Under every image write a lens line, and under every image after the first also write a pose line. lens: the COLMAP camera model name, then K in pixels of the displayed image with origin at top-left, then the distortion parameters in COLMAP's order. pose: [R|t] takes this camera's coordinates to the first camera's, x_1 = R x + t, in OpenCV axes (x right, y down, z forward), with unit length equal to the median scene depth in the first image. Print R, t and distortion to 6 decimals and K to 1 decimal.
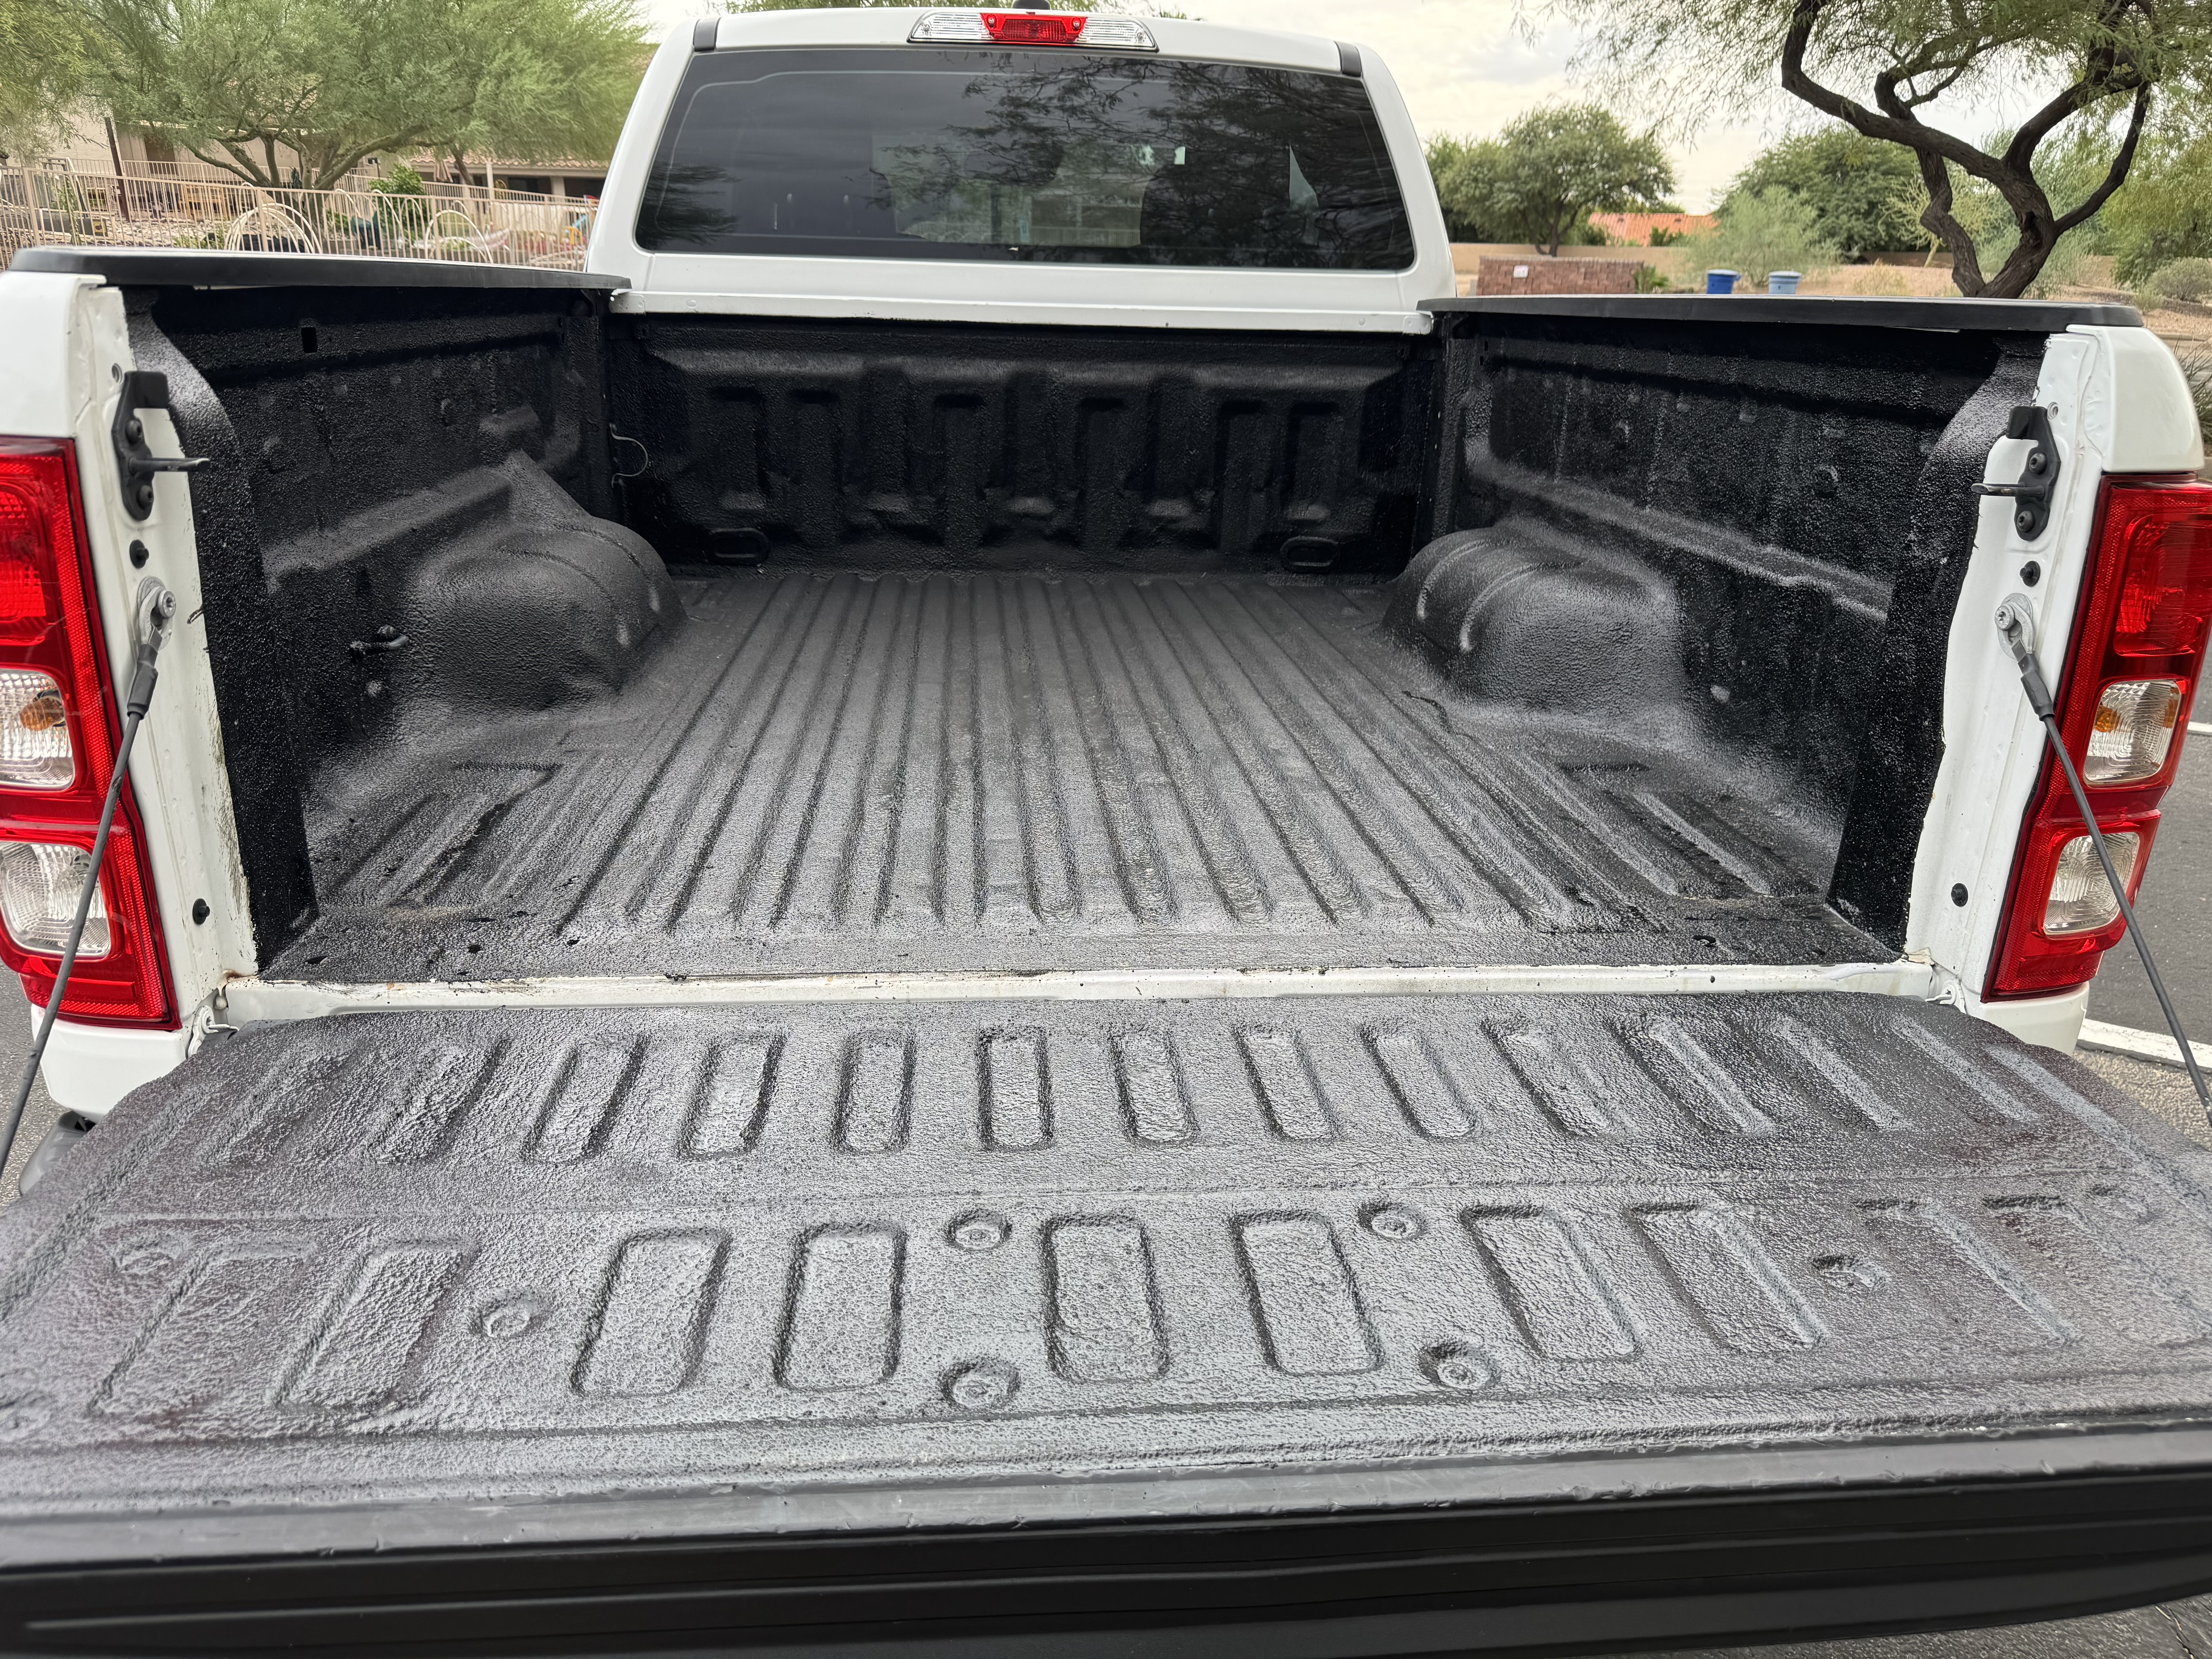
lens RADIAL K [[1576.0, 0, 1107.8], [0, 1576.0, 811.7], [0, 0, 1]] dist [-0.004911, 0.004592]
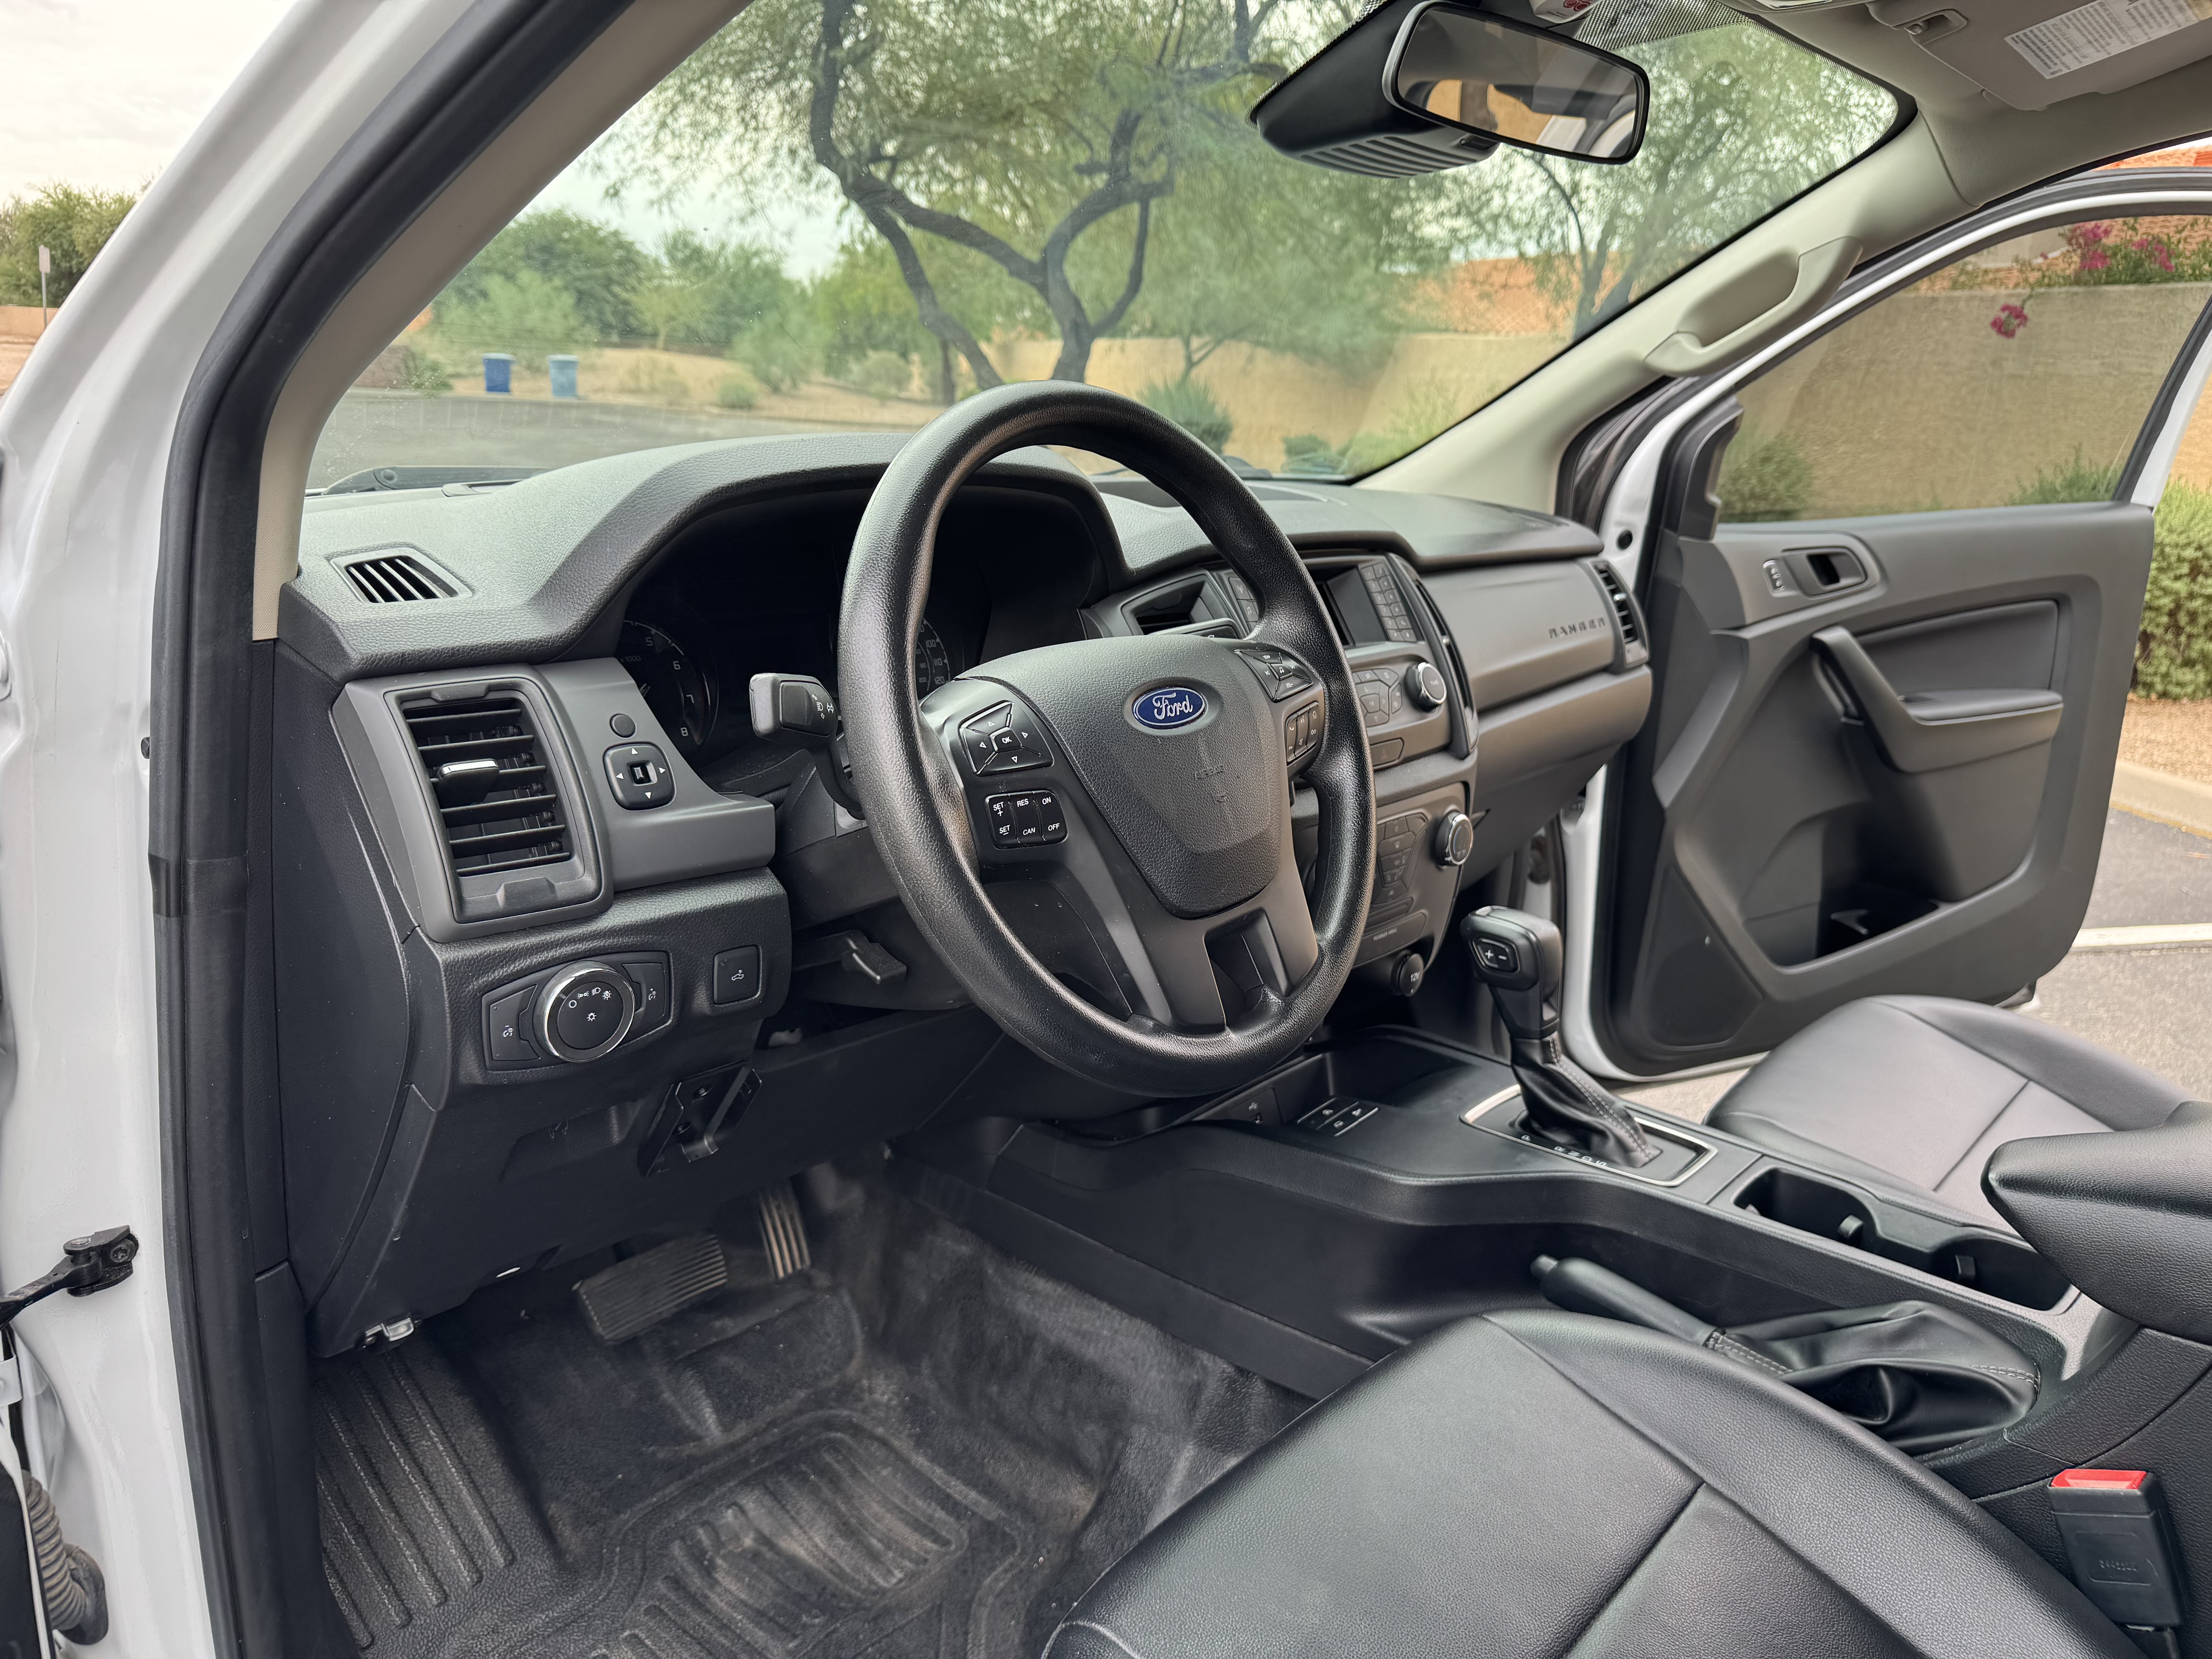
lens RADIAL K [[1571.8, 0, 1119.7], [0, 1571.8, 831.4], [0, 0, 1]] dist [0.021406, -0.027808]
pose [[0.725173, -0.175013, 0.665953, -0.038135], [0.198350, 0.979258, 0.041362, -0.042248], [-0.659379, 0.102097, 0.744846, 0.117040]]
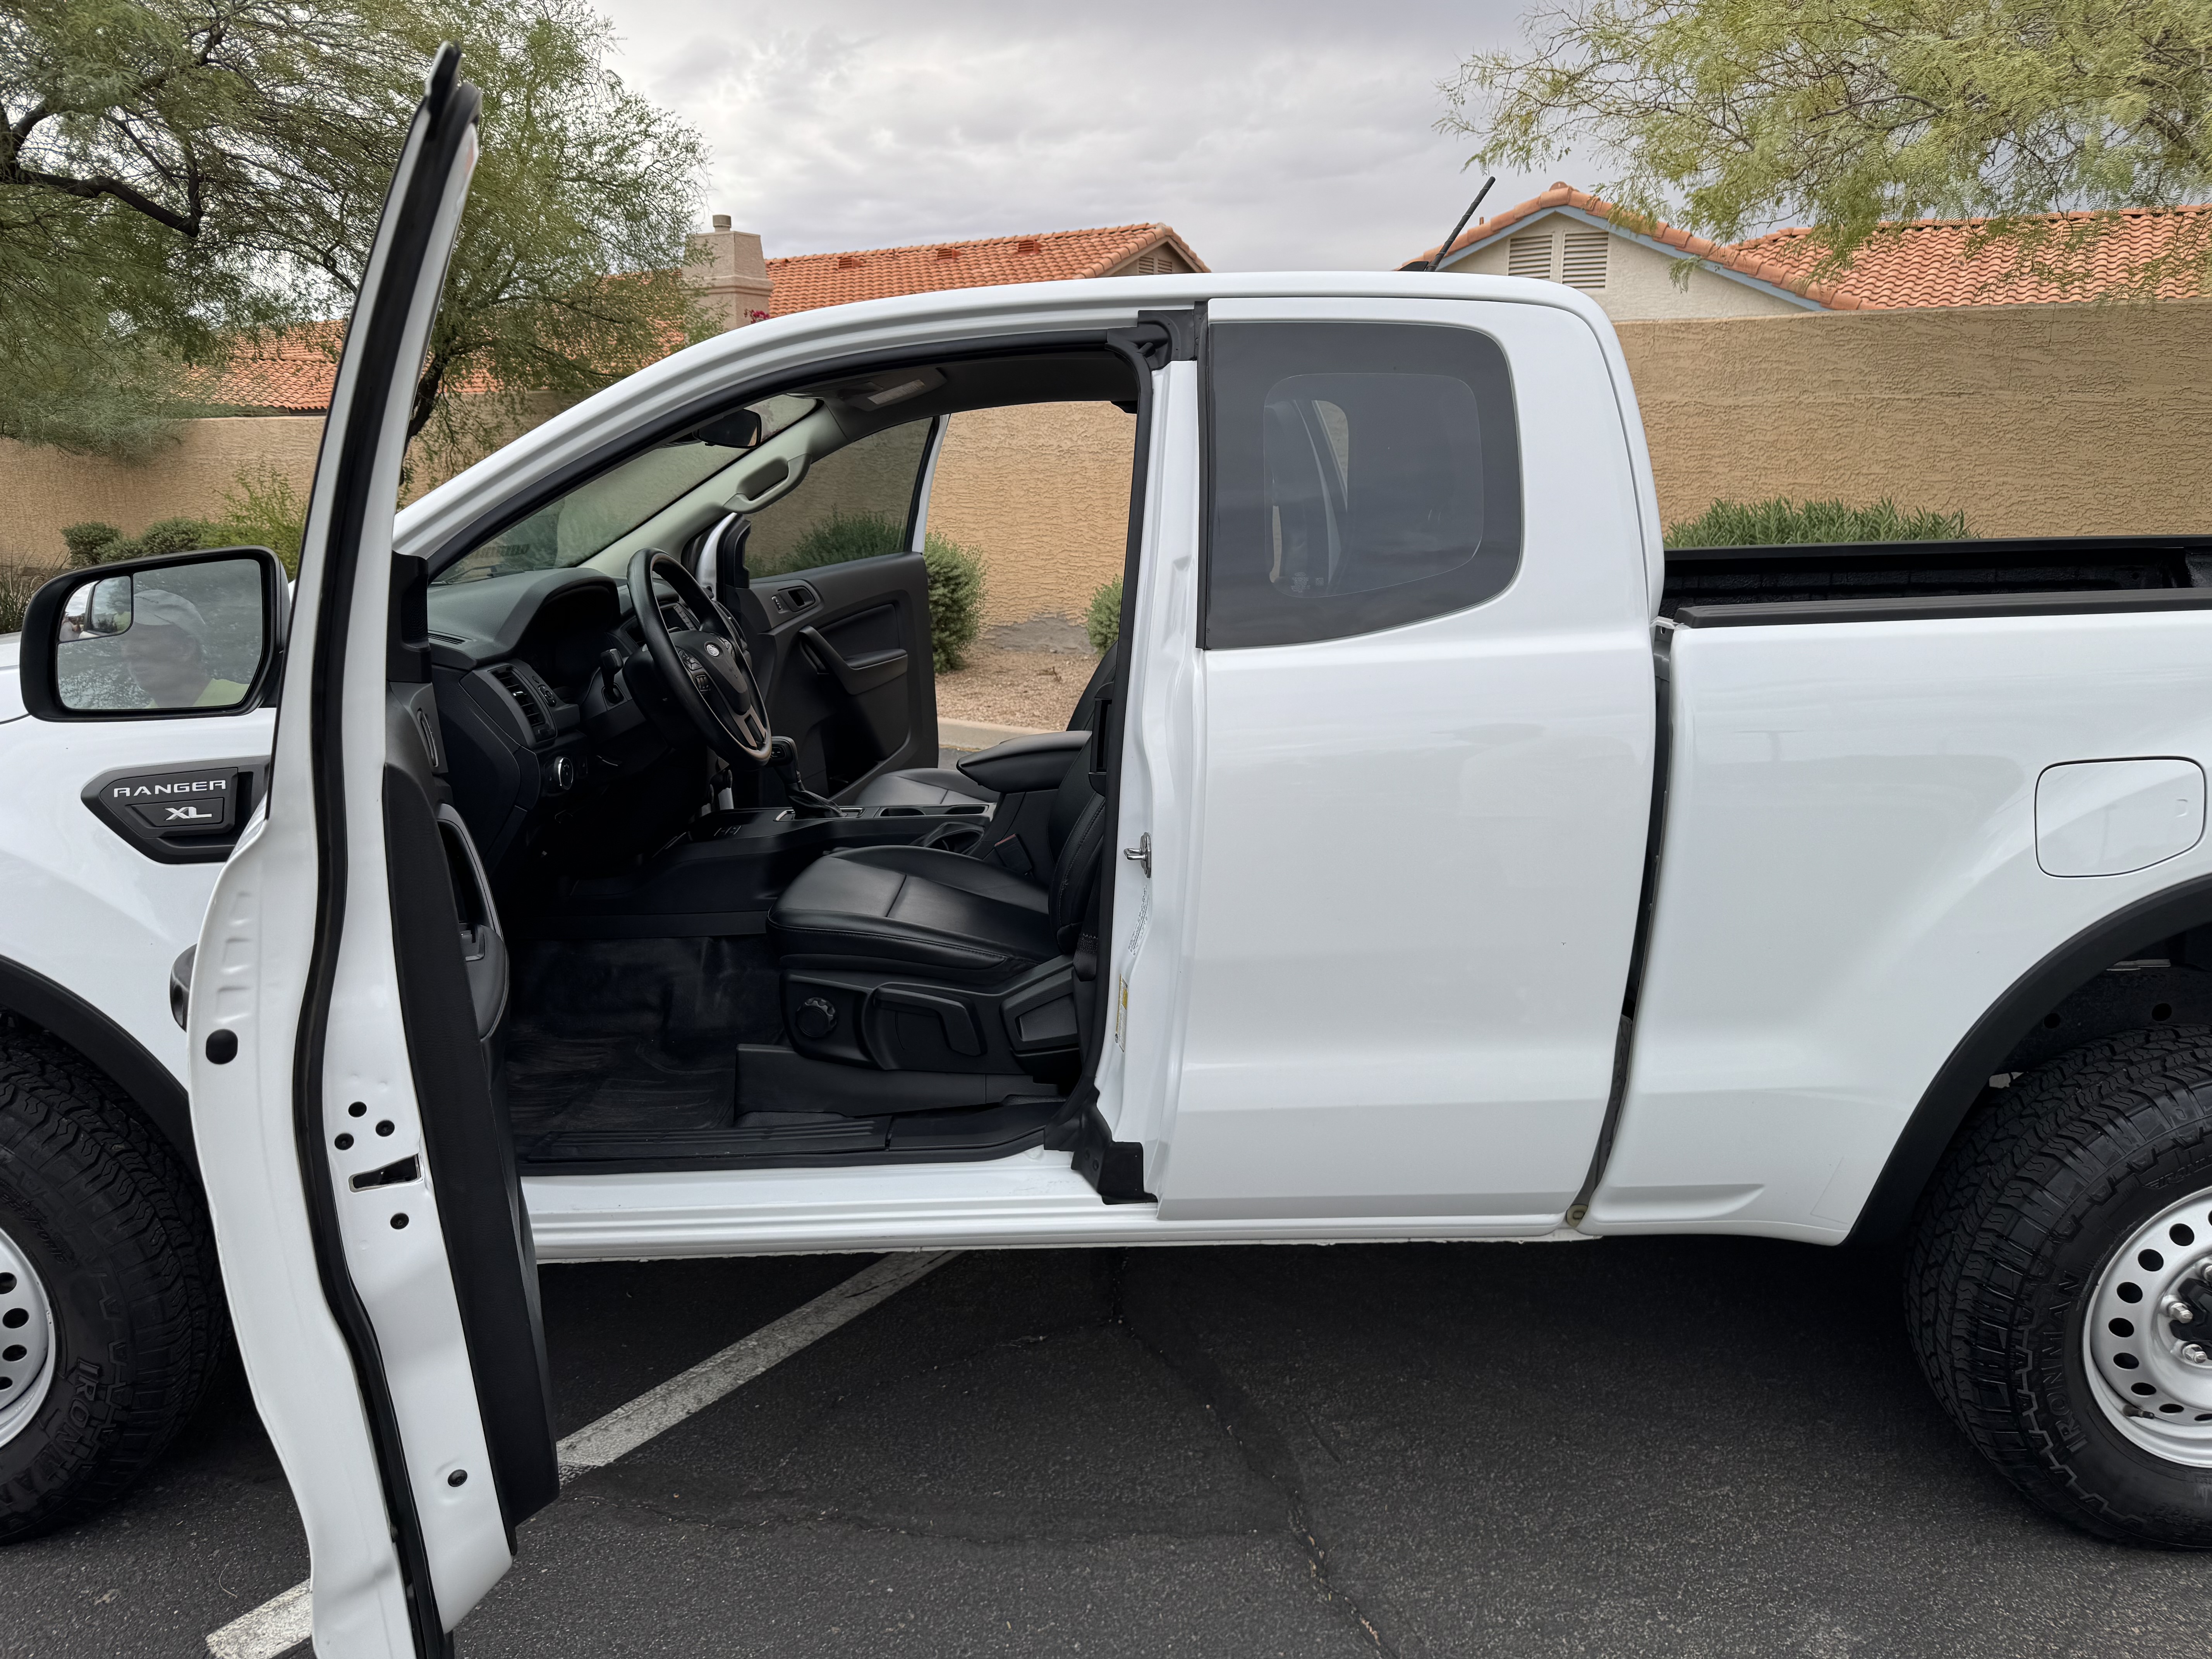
lens RADIAL K [[1555.8, 0, 1103.5], [0, 1555.8, 817.6], [0, 0, 1]] dist [0.026925, -0.036071]
pose [[0.087622, -0.232647, 0.968606, -0.096128], [0.332087, 0.923546, 0.191783, -0.043835], [-0.939170, 0.304857, 0.158182, 0.107139]]
